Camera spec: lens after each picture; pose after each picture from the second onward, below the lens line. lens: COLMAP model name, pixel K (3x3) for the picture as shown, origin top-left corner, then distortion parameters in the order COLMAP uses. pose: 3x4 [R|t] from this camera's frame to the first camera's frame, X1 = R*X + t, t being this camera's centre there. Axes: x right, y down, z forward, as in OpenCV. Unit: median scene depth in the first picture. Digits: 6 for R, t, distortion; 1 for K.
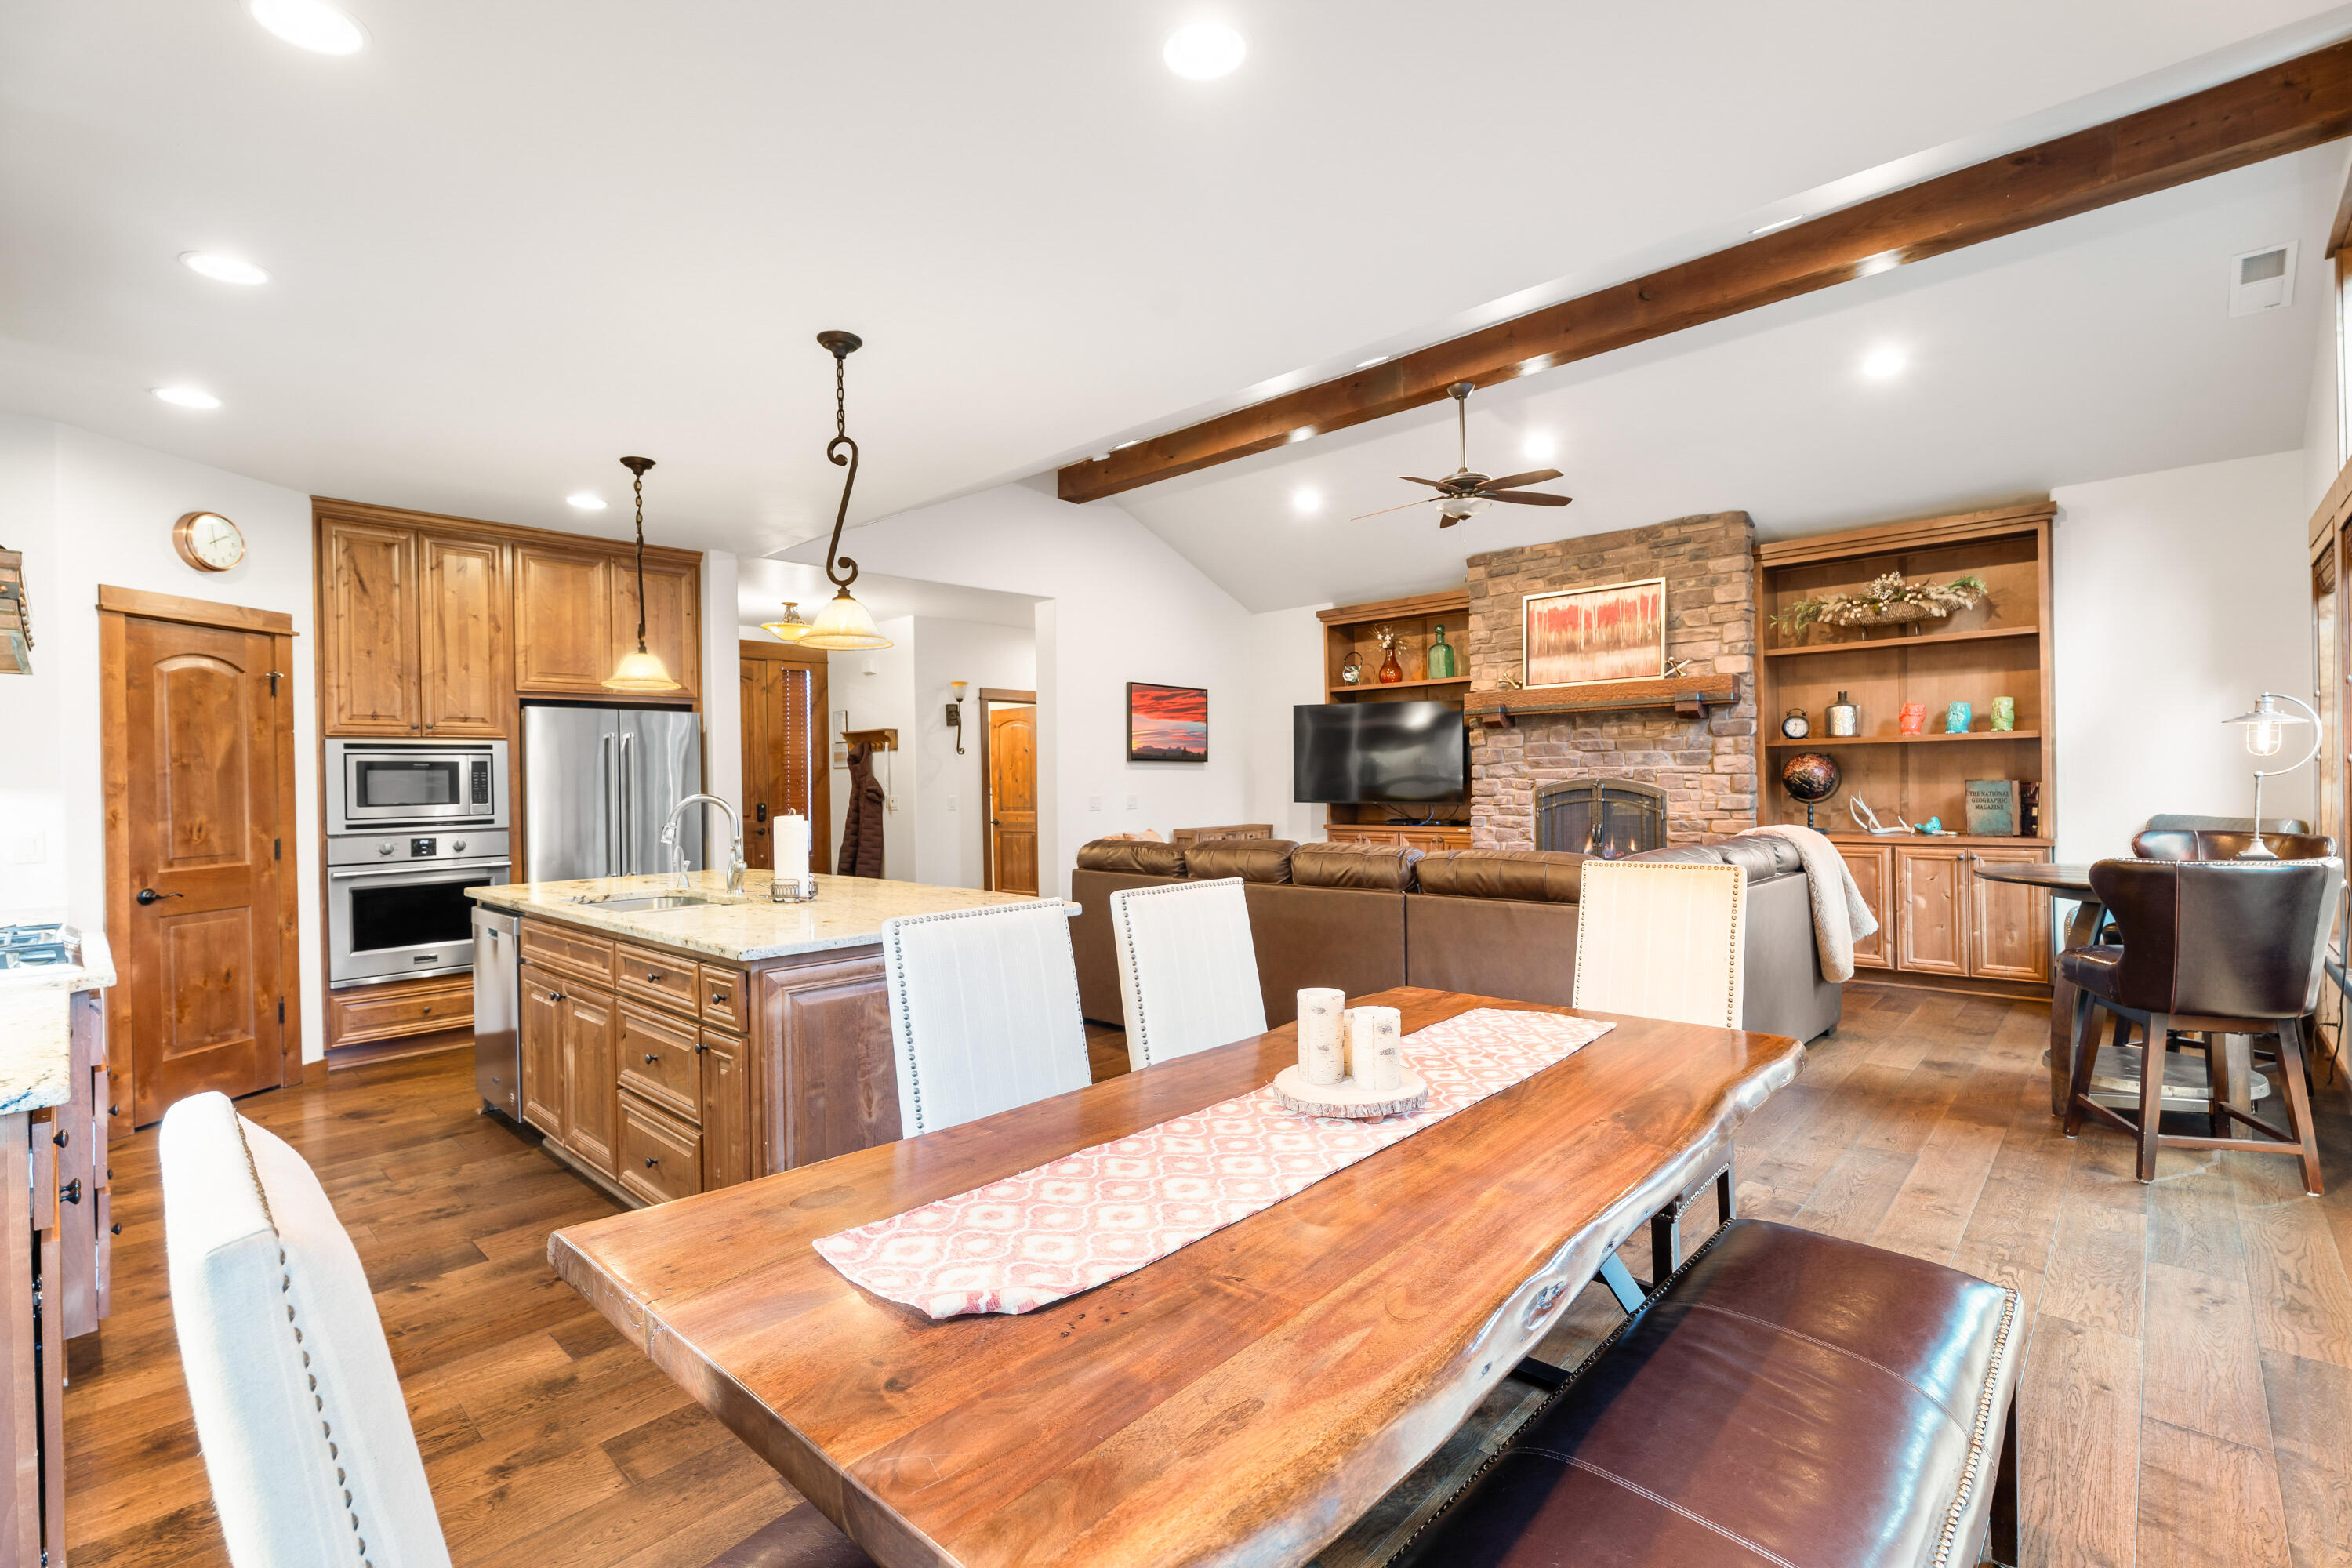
lens RADIAL K [[1063.7, 0, 1183.8], [0, 1063.7, 777.2], [0, 0, 1]] dist [0.000299, -0.000080]
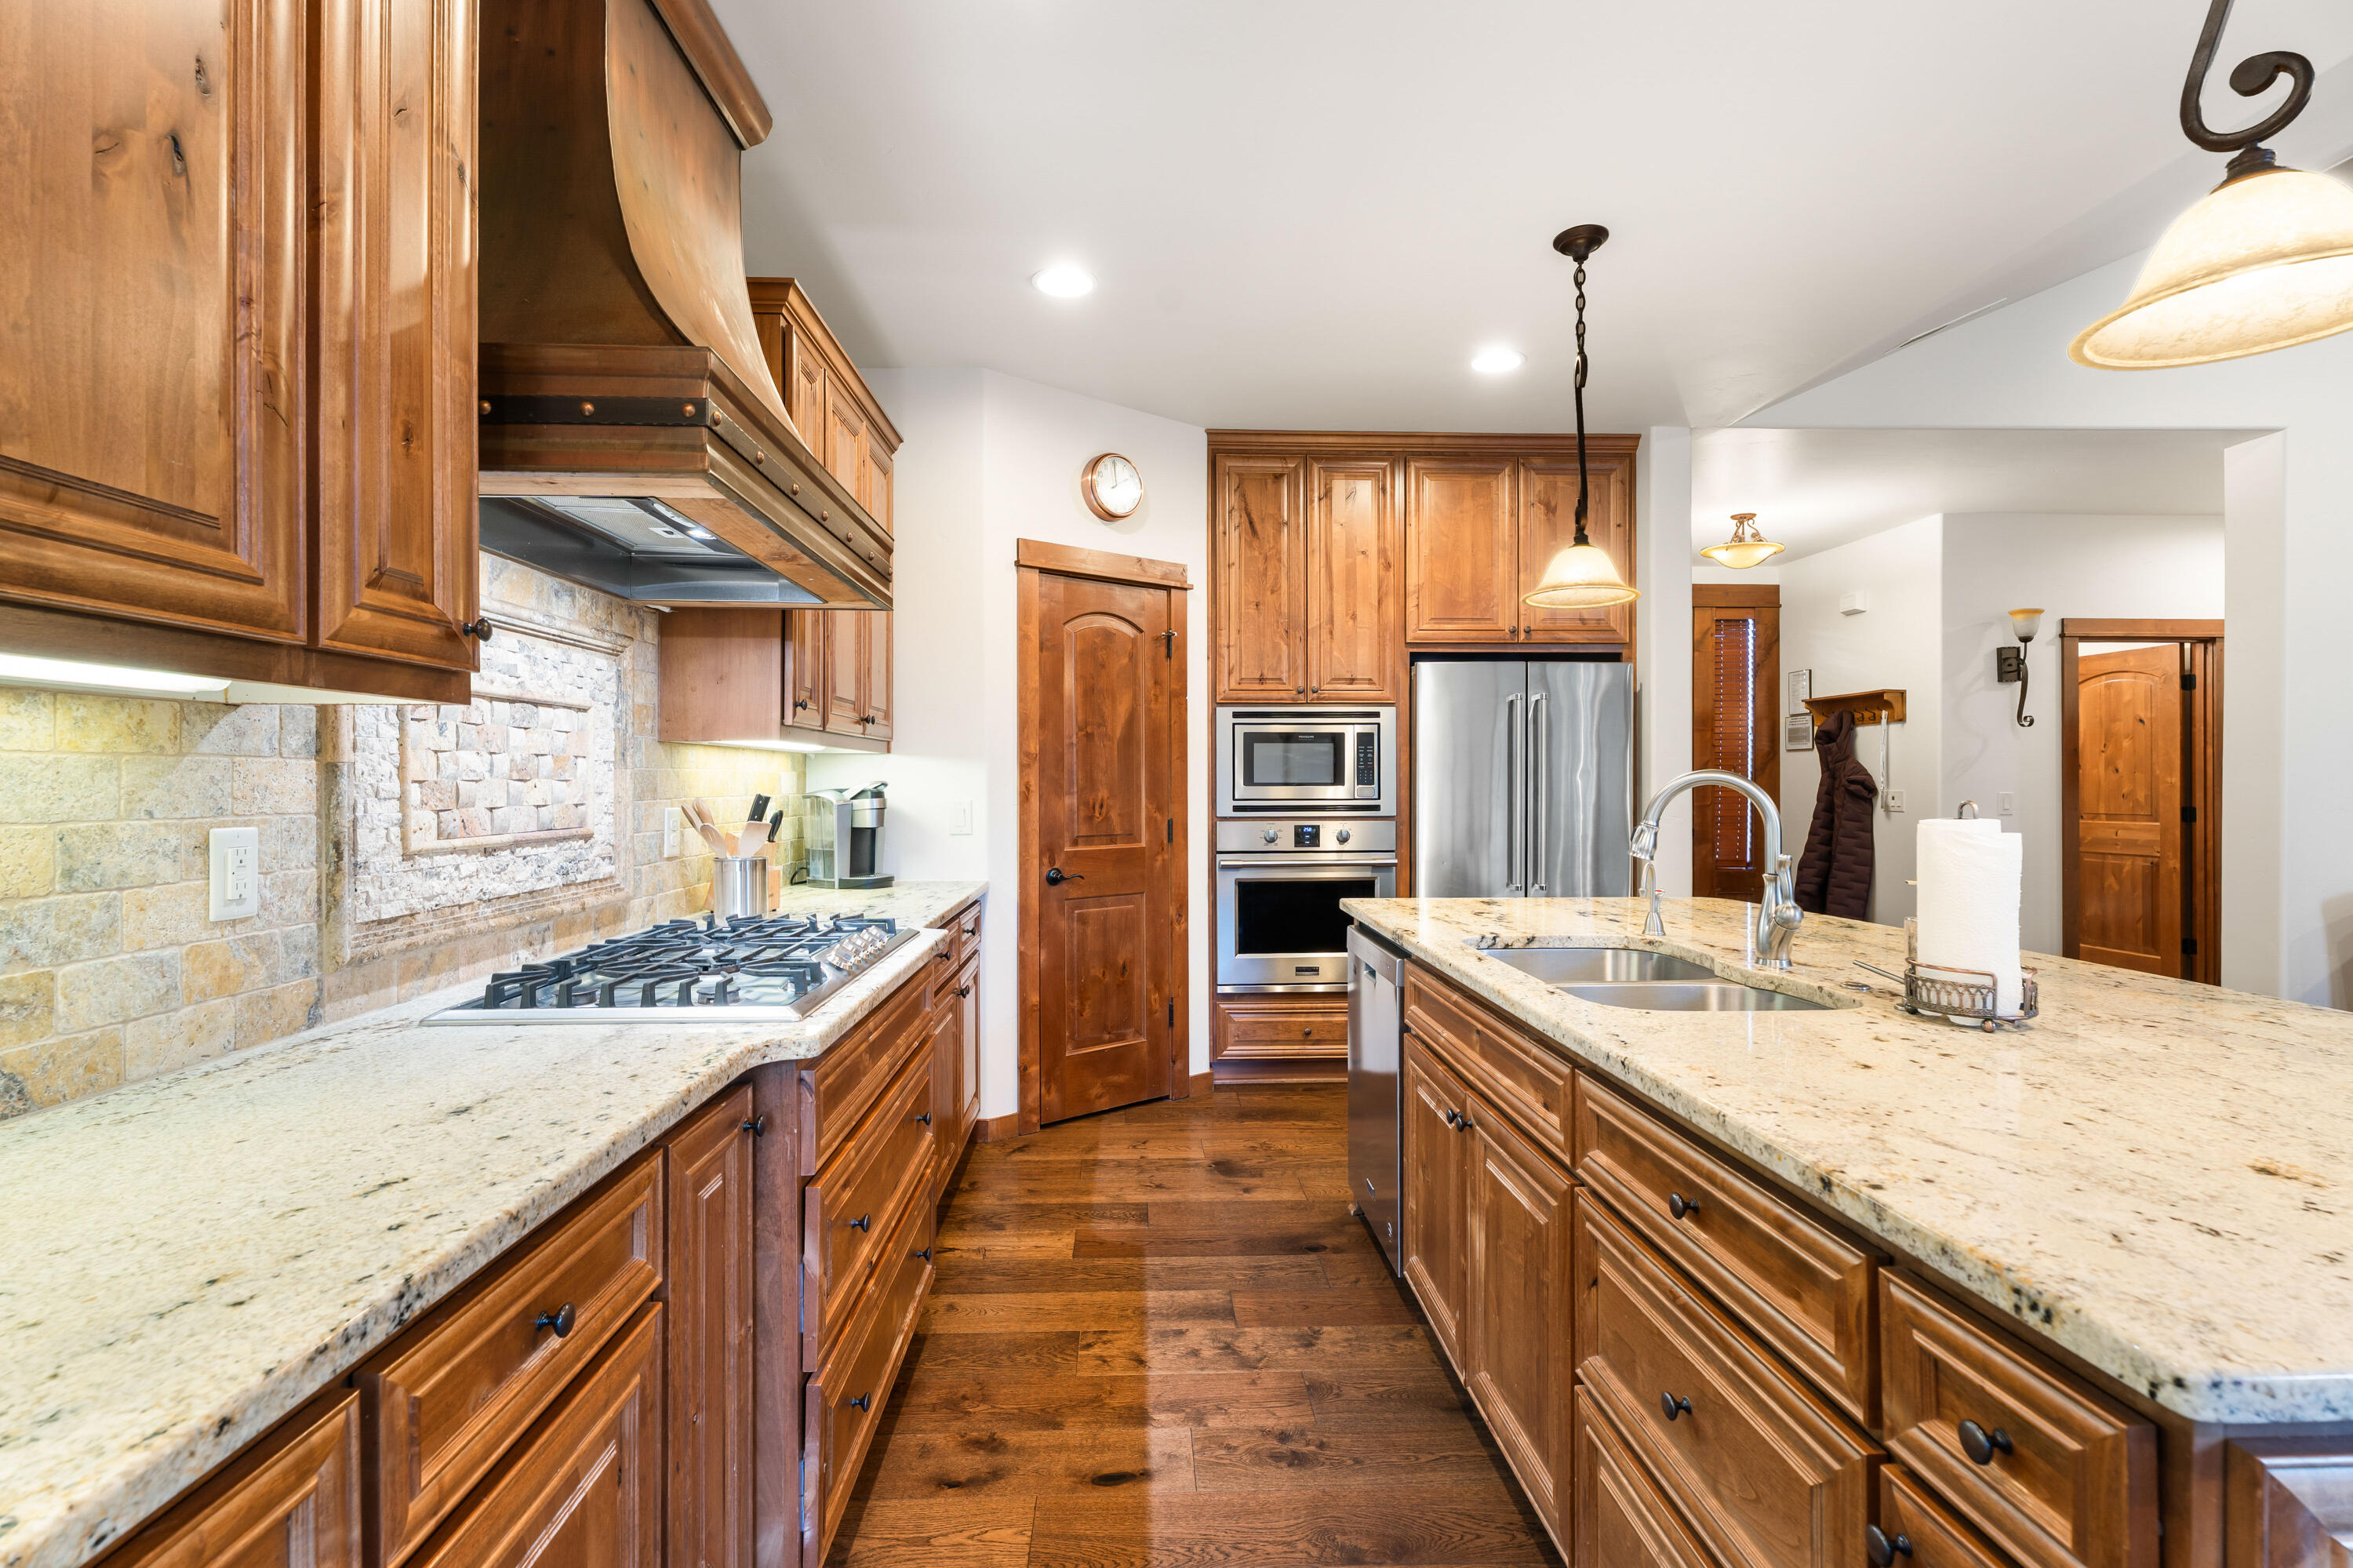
lens RADIAL K [[1064.2, 0, 1165.5], [0, 1064.2, 786.3], [0, 0, 1]] dist [0.000299, -0.000080]
pose [[0.707719, 0.019886, -0.706214, -0.222363], [-0.010727, 0.999791, 0.017403, 0.014792], [0.706413, -0.004741, 0.707784, 0.359502]]
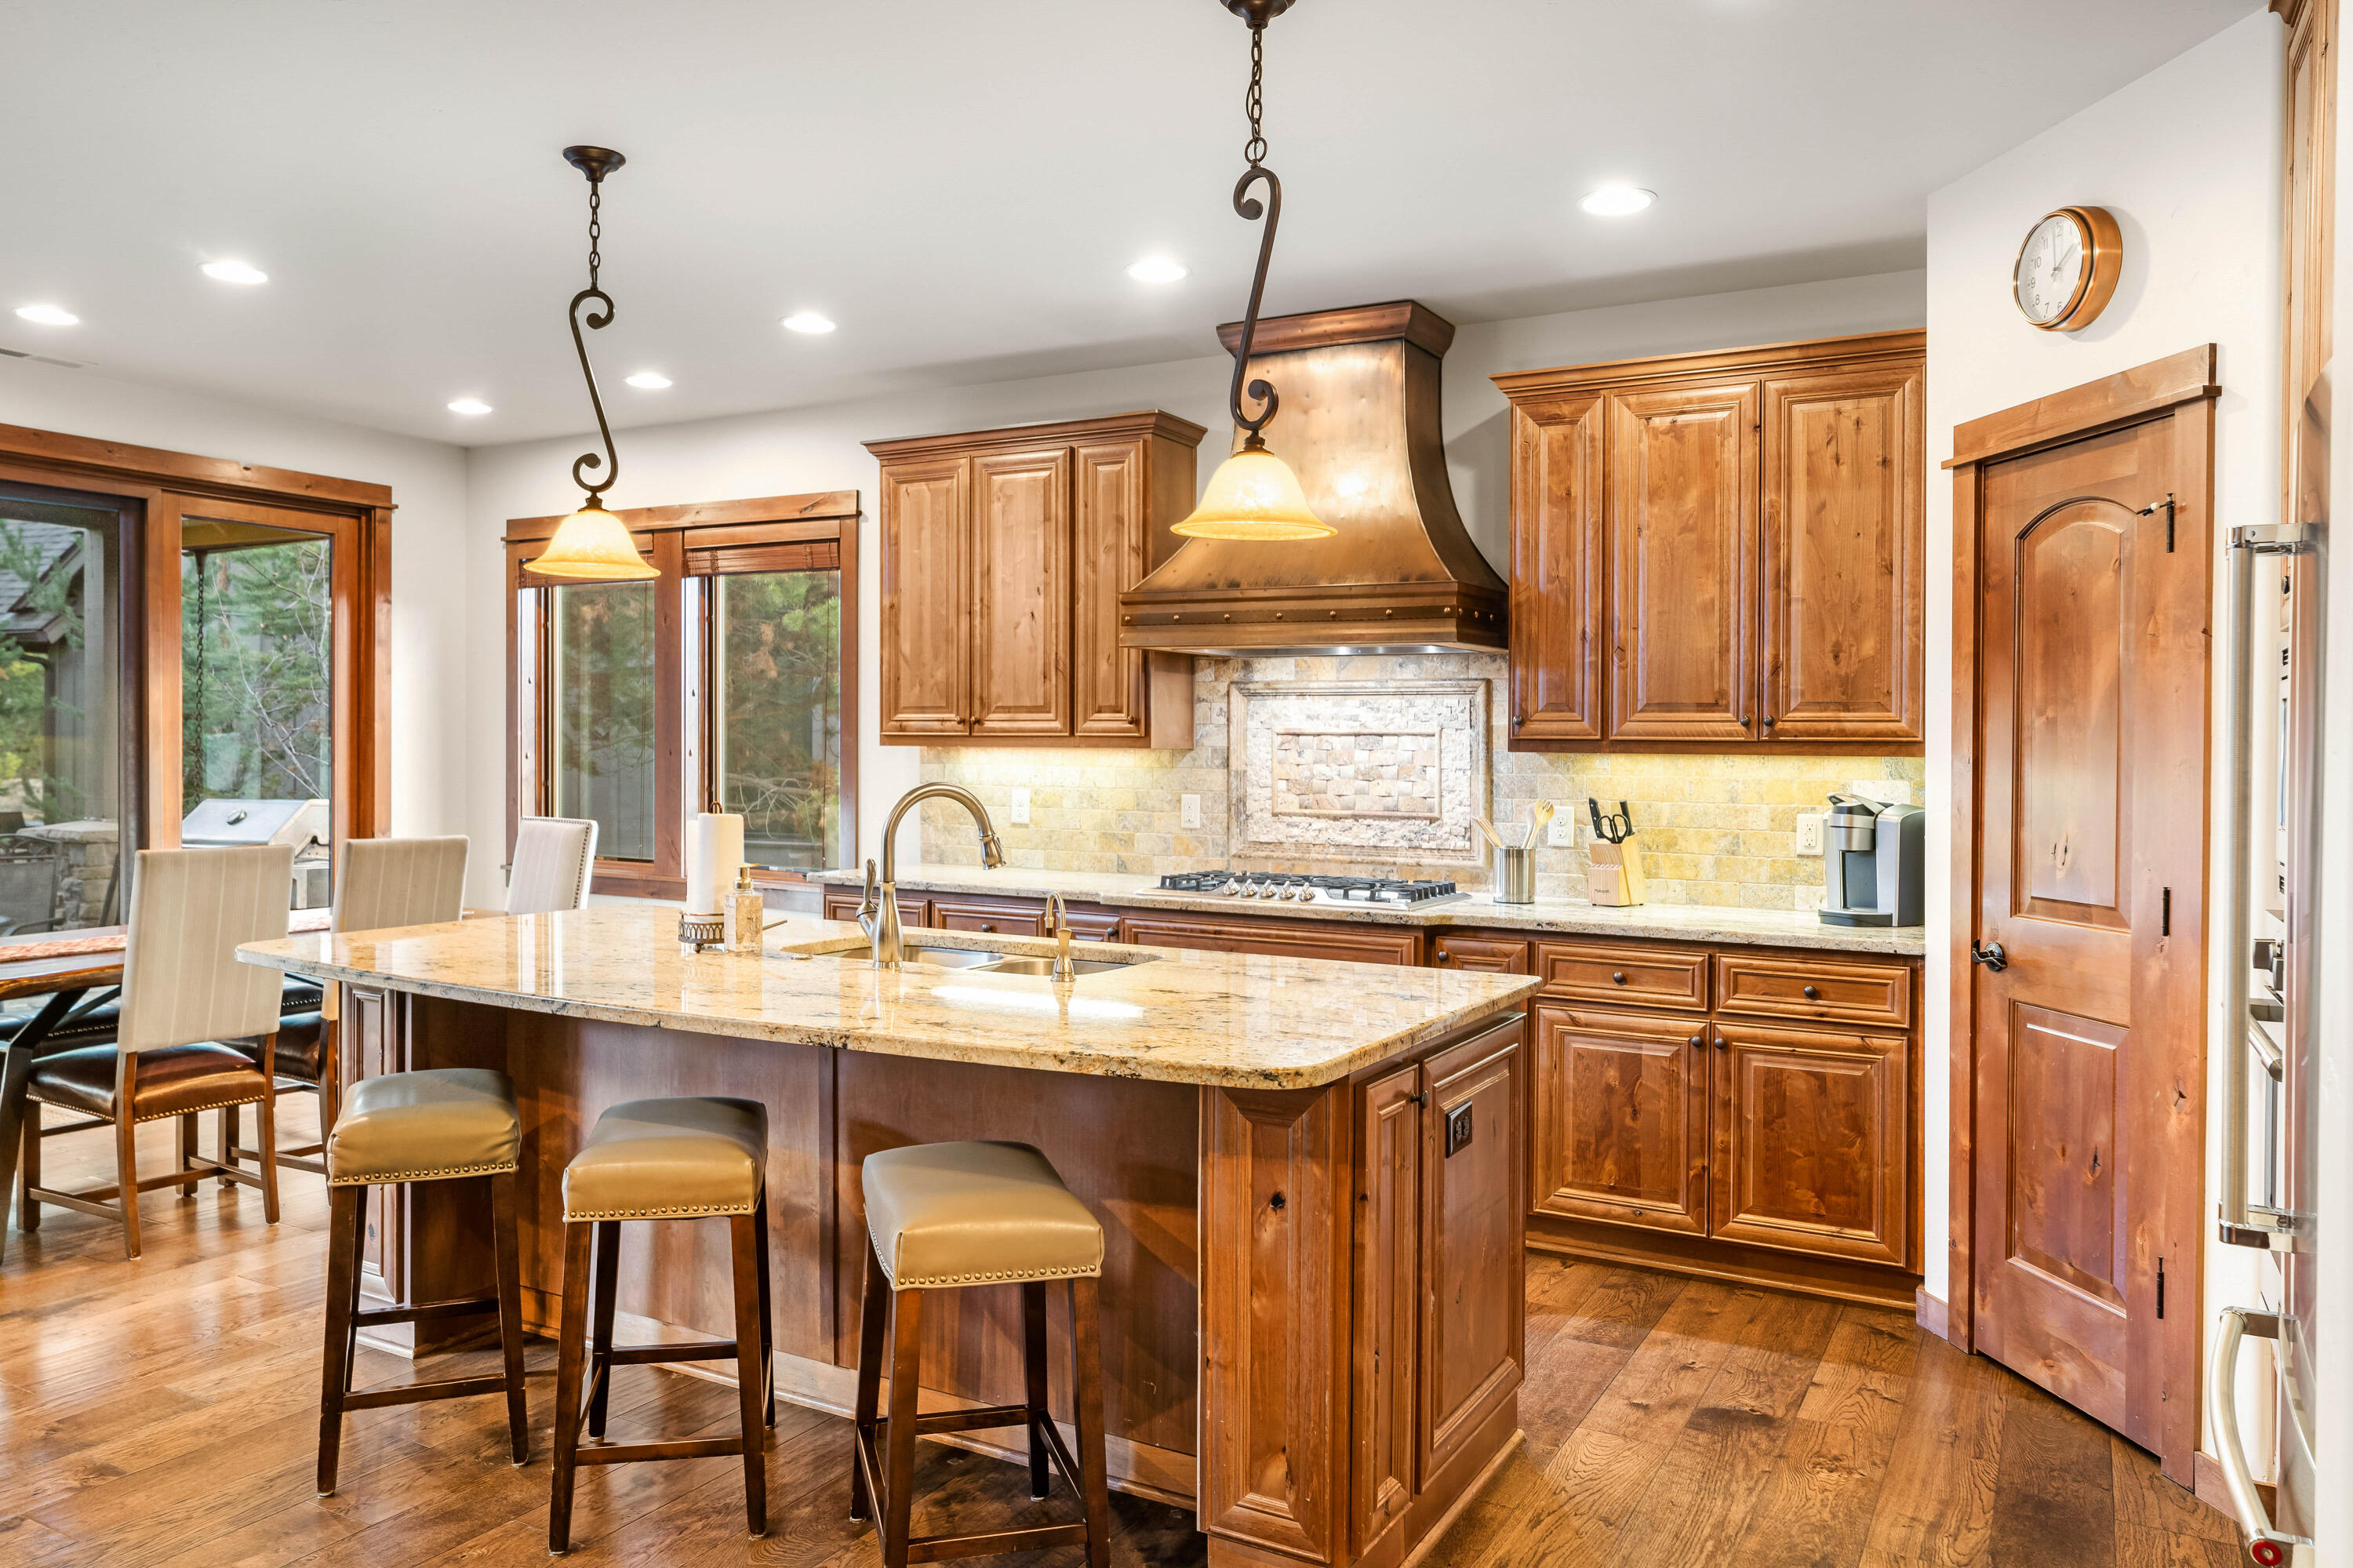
lens RADIAL K [[1658.0, 0, 1174.0], [0, 1658.0, 781.5], [0, 0, 1]] dist [-0.010093, 0.009280]
pose [[-0.969727, 0.010825, -0.243950, -0.291199], [0.005338, 0.999718, 0.023141, -0.002589], [0.244132, 0.021138, -0.969512, 1.470545]]
